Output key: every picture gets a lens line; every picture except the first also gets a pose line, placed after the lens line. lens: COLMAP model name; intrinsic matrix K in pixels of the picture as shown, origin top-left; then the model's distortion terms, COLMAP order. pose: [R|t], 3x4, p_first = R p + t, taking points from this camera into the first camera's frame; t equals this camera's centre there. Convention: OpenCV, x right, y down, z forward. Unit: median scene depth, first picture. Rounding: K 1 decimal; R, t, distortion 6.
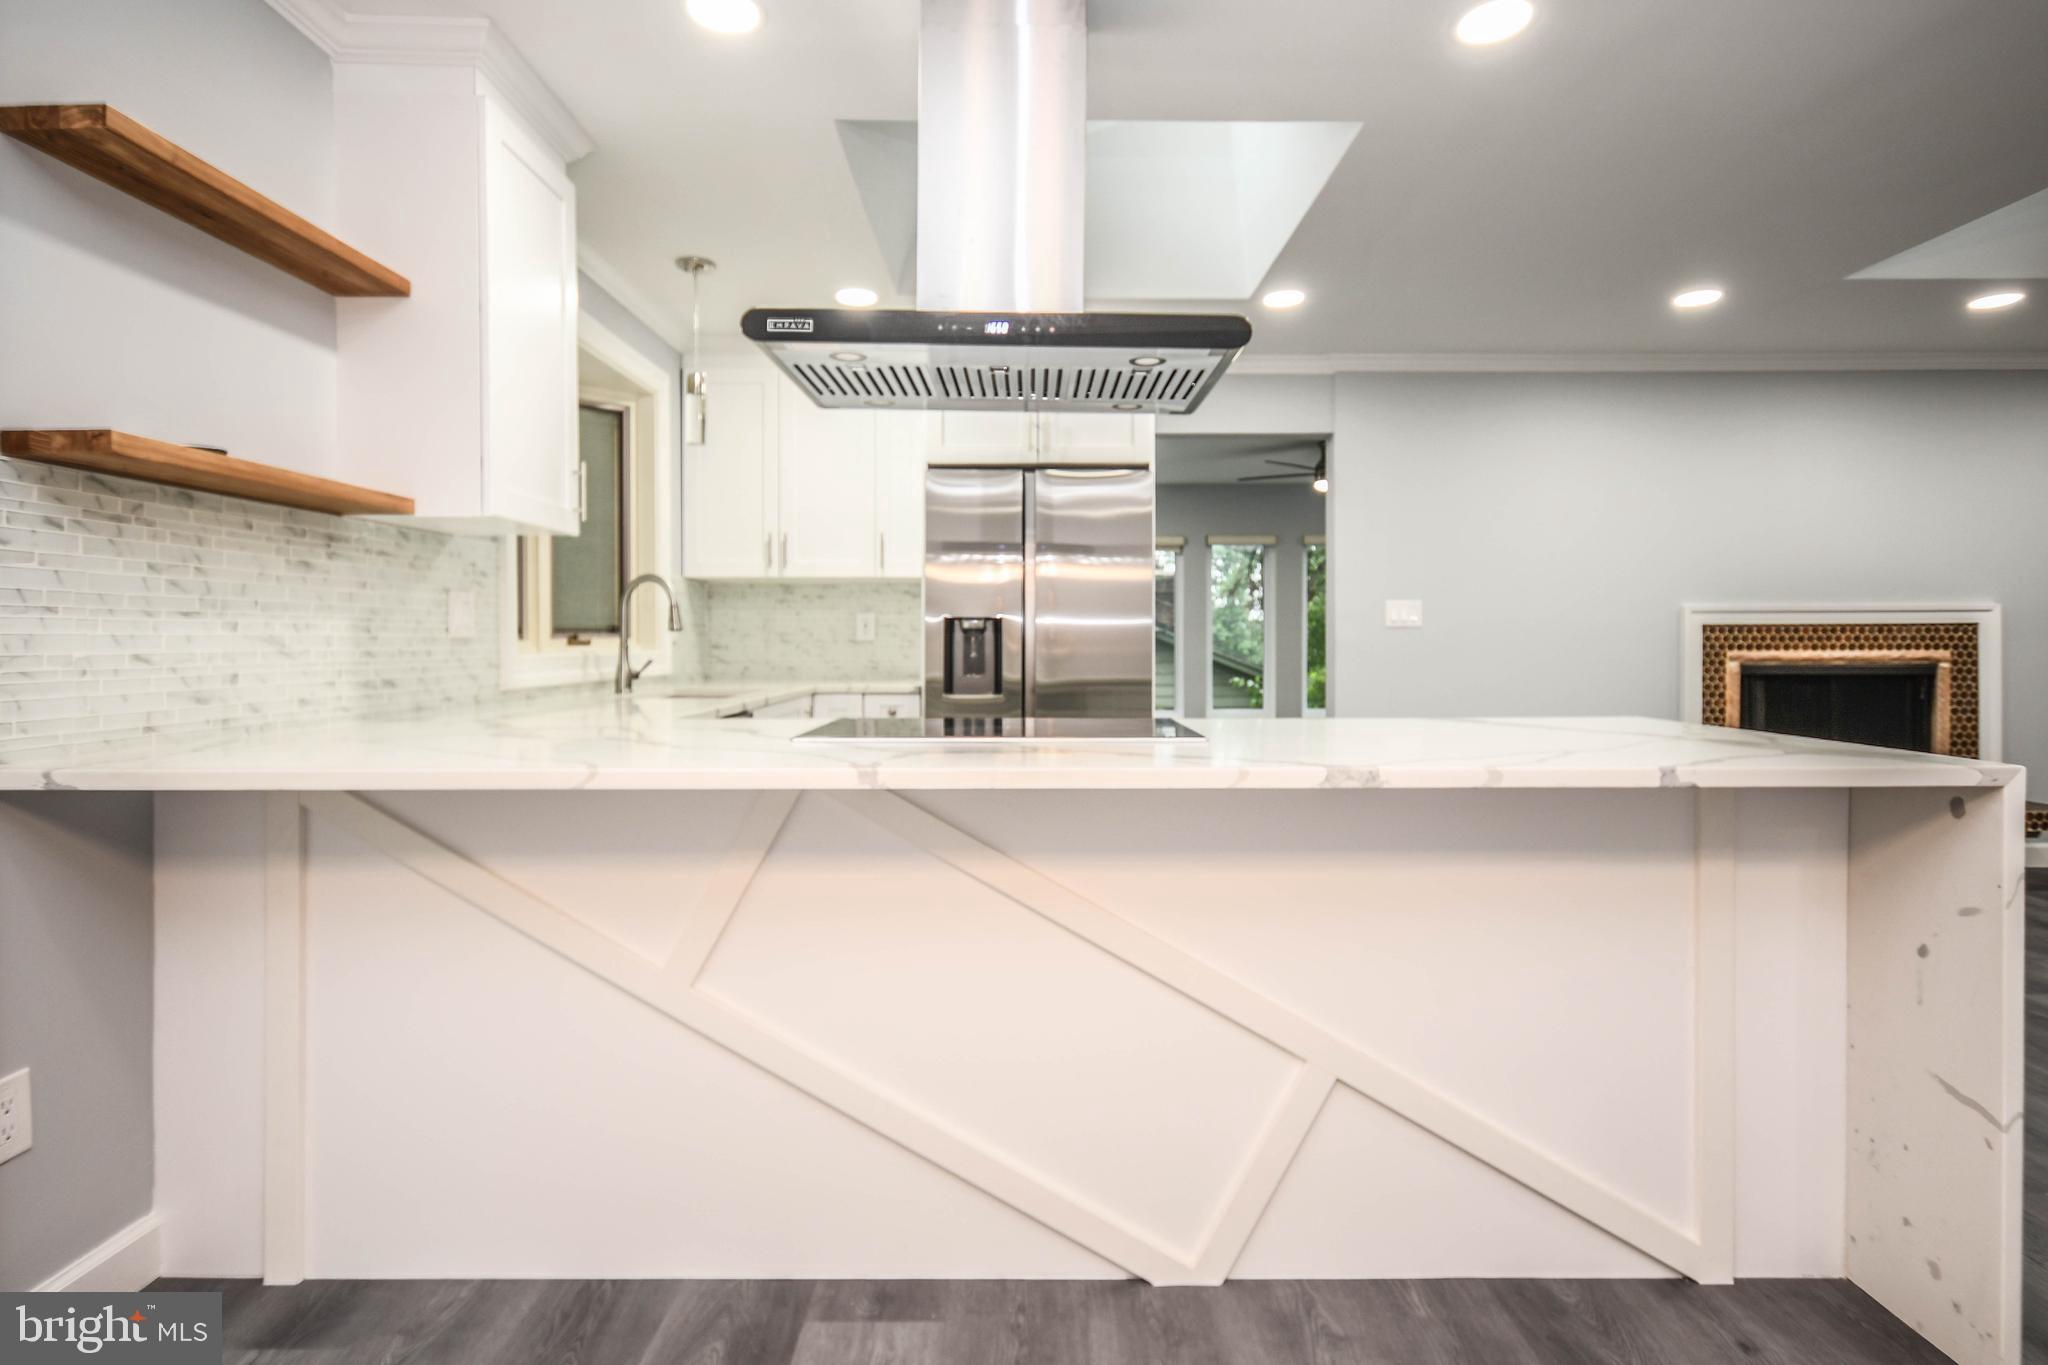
lens RADIAL K [[1070.9, 0, 1043.2], [0, 1070.9, 647.0], [0, 0, 1]] dist [0.007736, -0.000552]
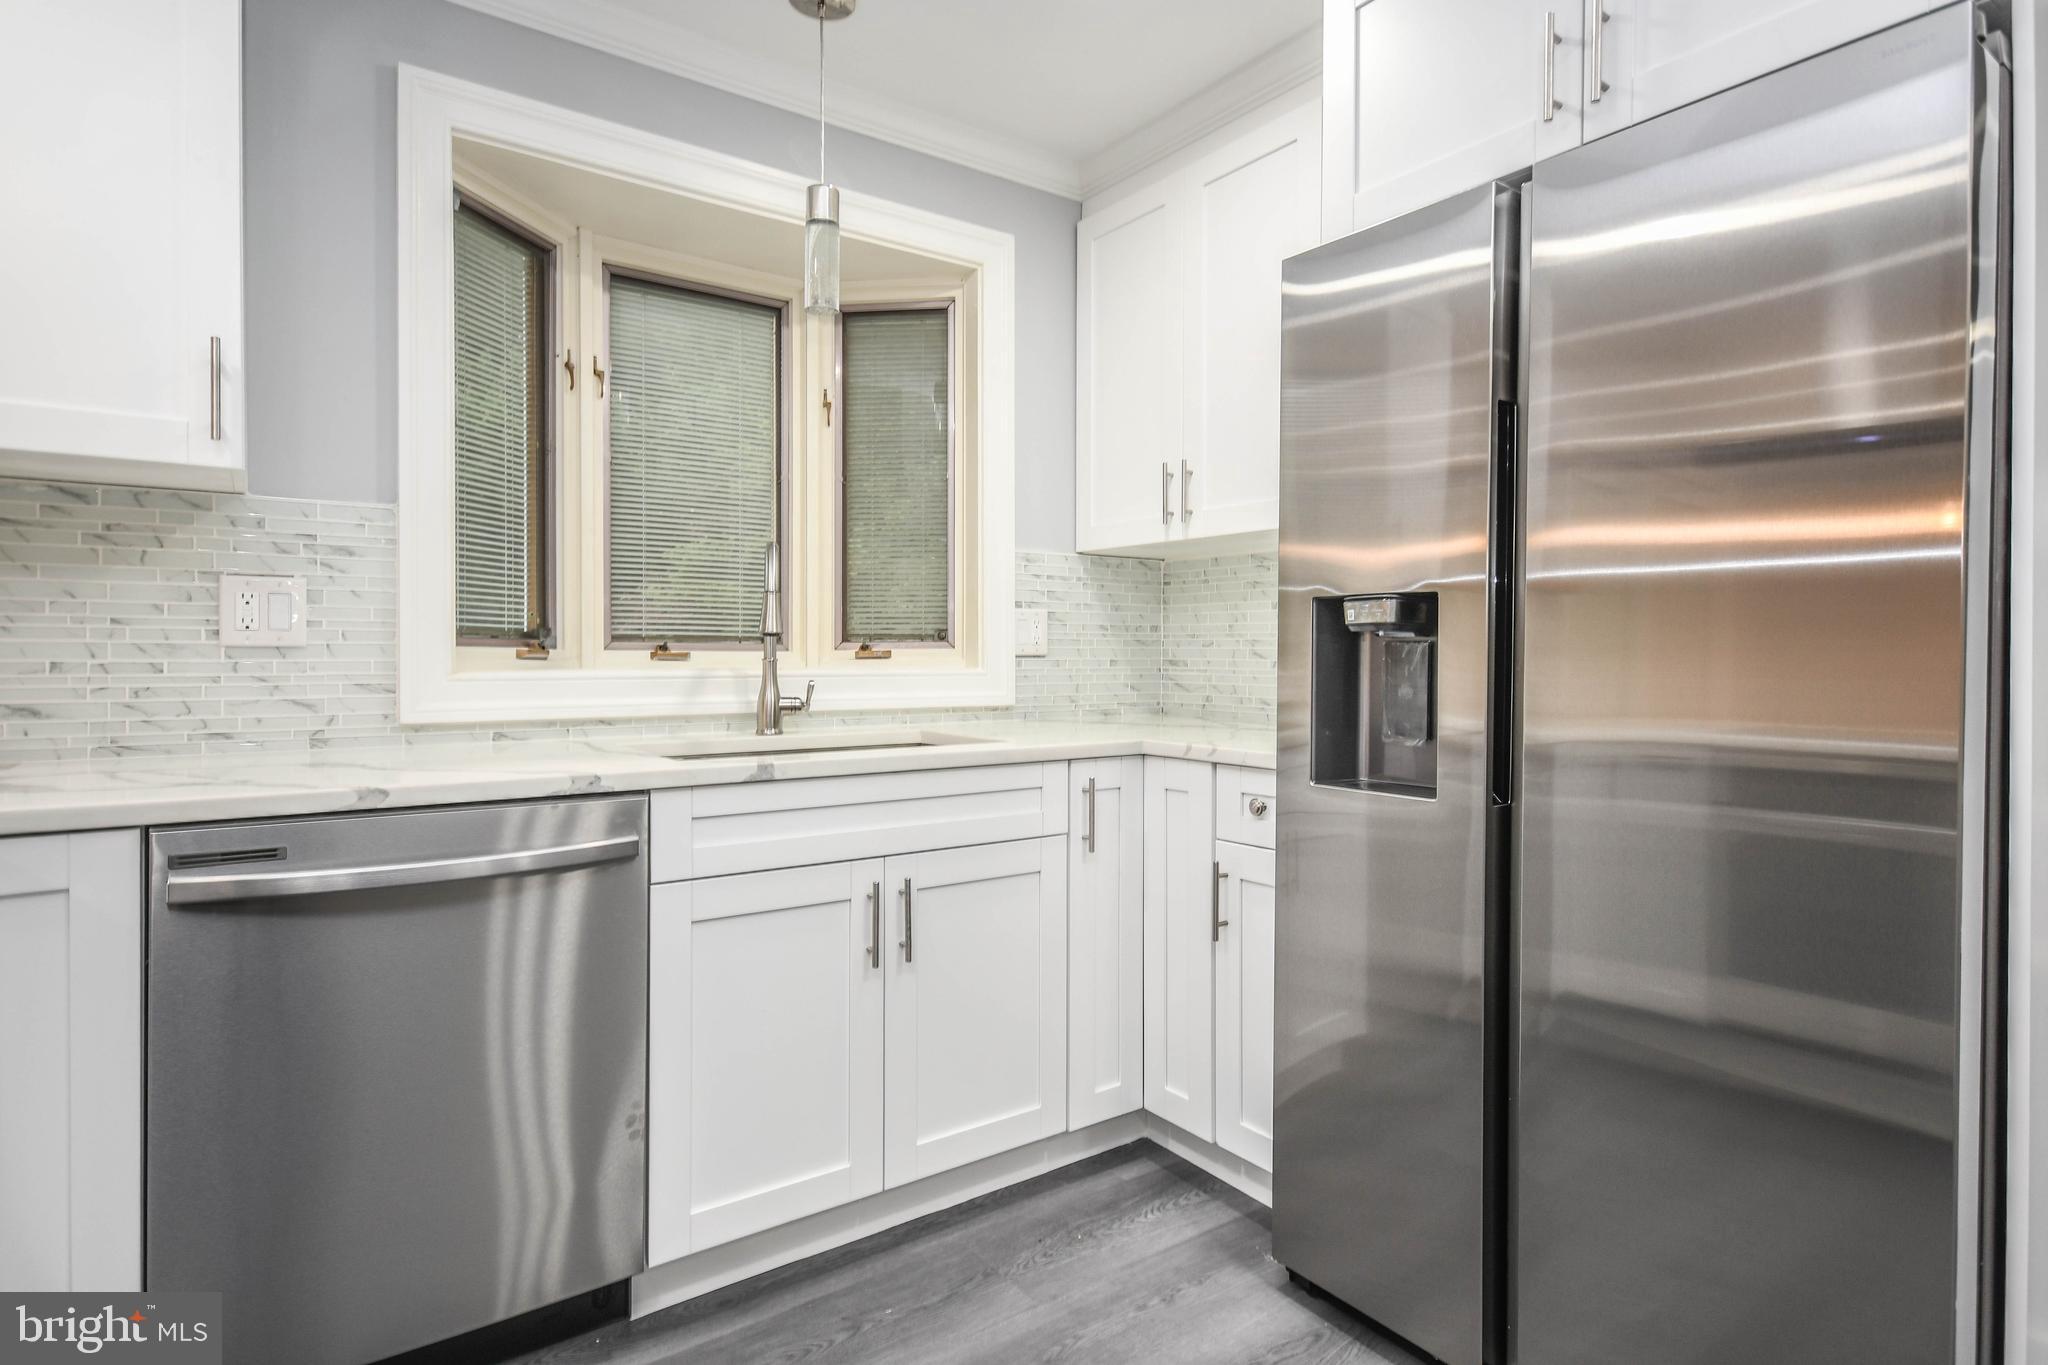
lens RADIAL K [[1066.2, 0, 1023.7], [0, 1066.2, 663.7], [0, 0, 1]] dist [0.001310, 0.000664]
pose [[0.567628, 0.011051, -0.823211, 0.336032], [-0.008577, 0.999935, 0.007510, -0.007526], [0.823241, 0.002798, 0.567685, 1.208393]]
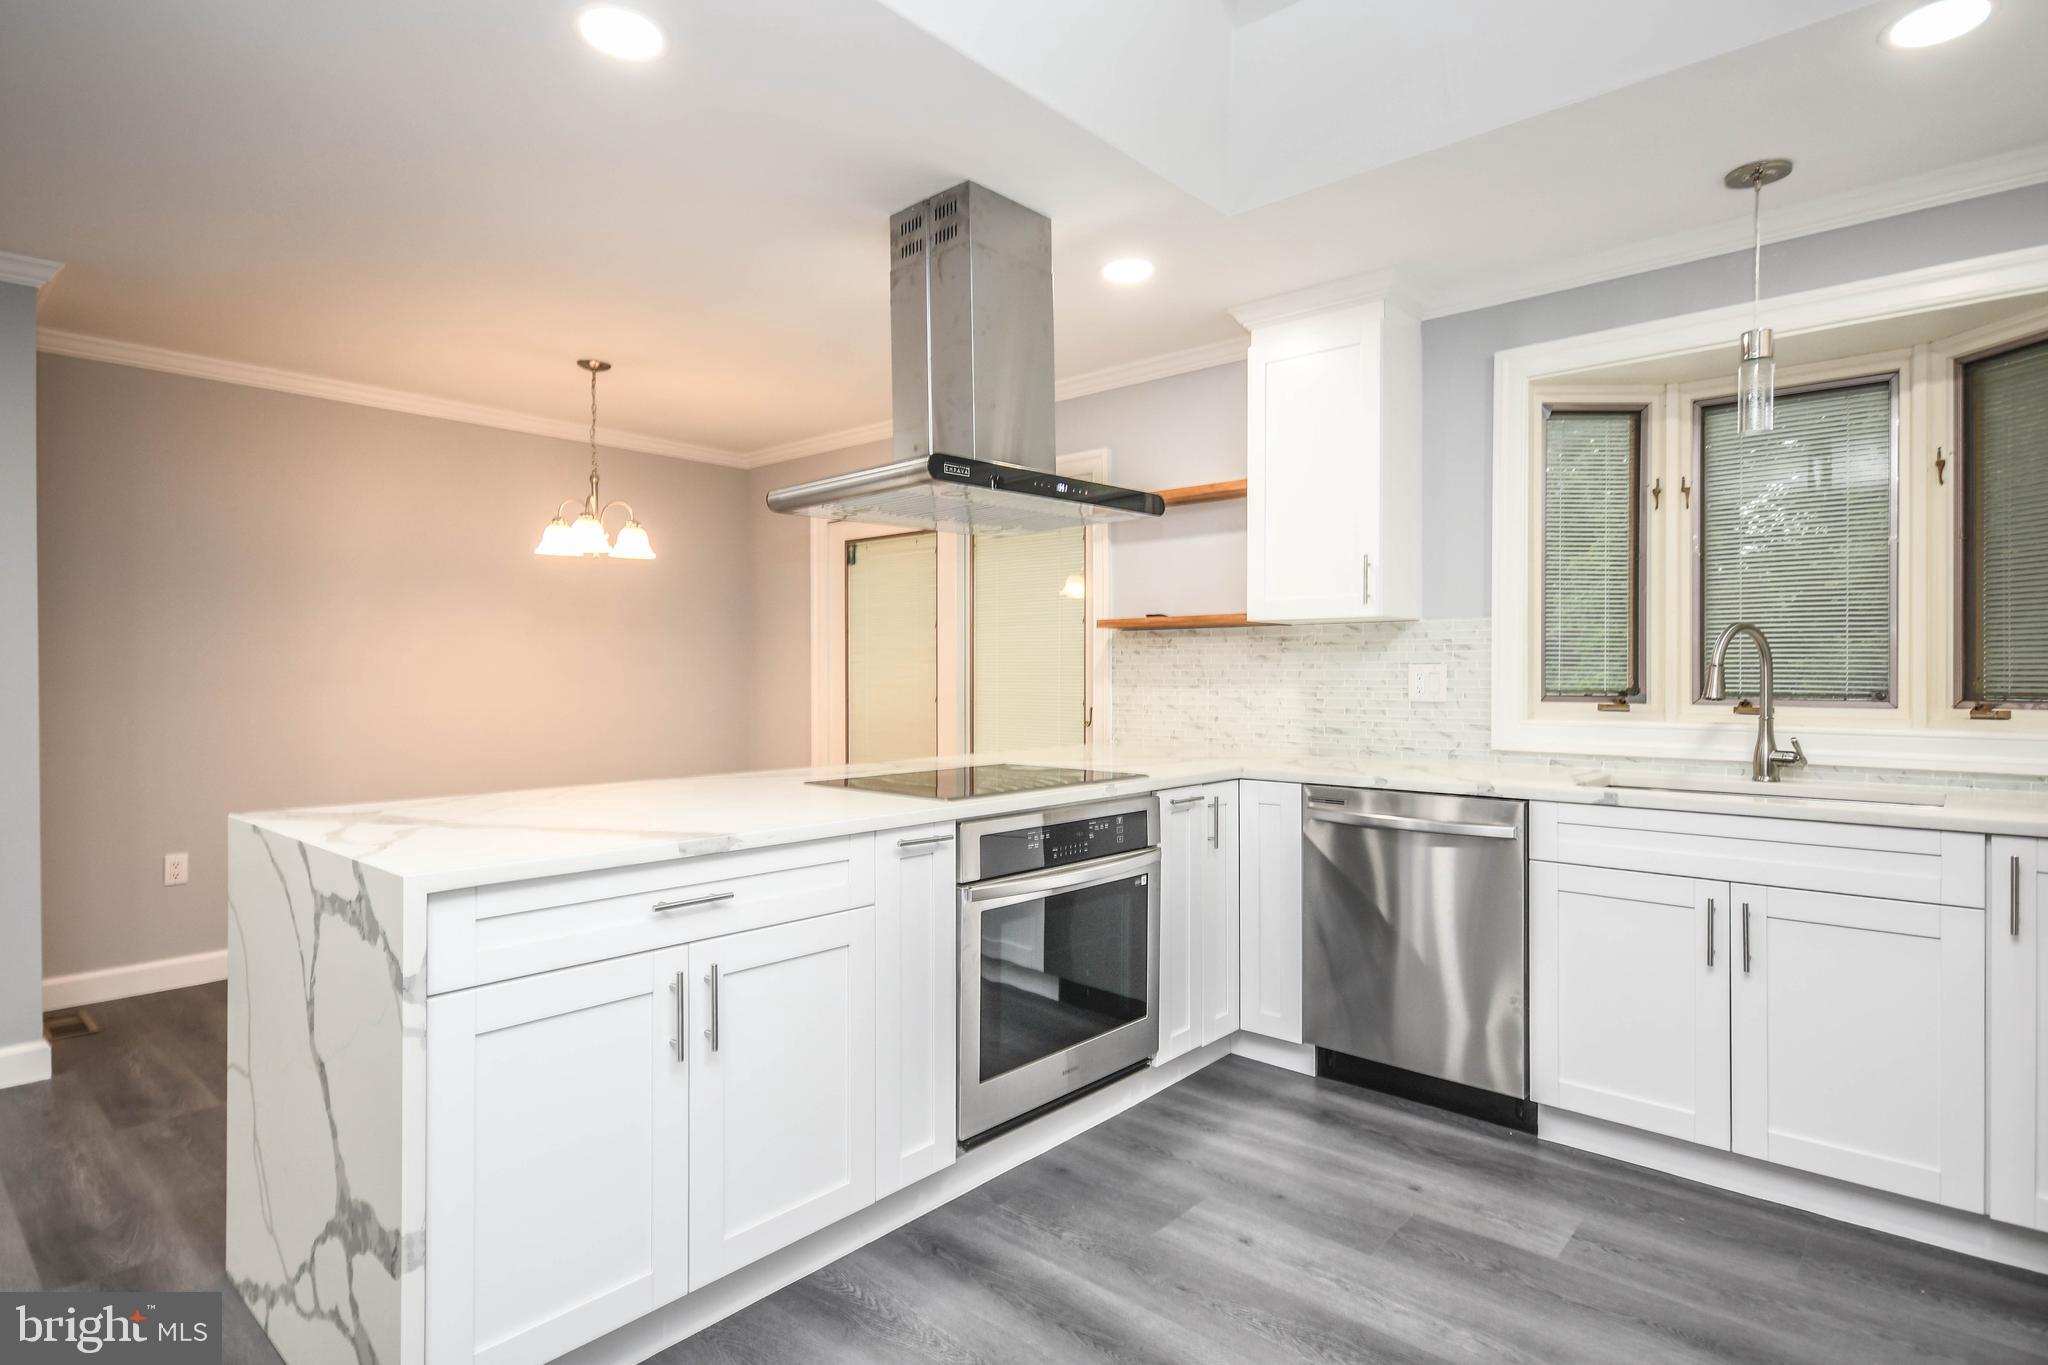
lens RADIAL K [[1070.9, 0, 999.9], [0, 1070.9, 680.1], [0, 0, 1]] dist [0.013152, -0.003074]
pose [[-0.687431, 0.006122, -0.726224, 0.827136], [-0.003600, 0.999923, 0.011837, -0.054882], [0.726241, 0.010752, -0.687356, 1.779433]]
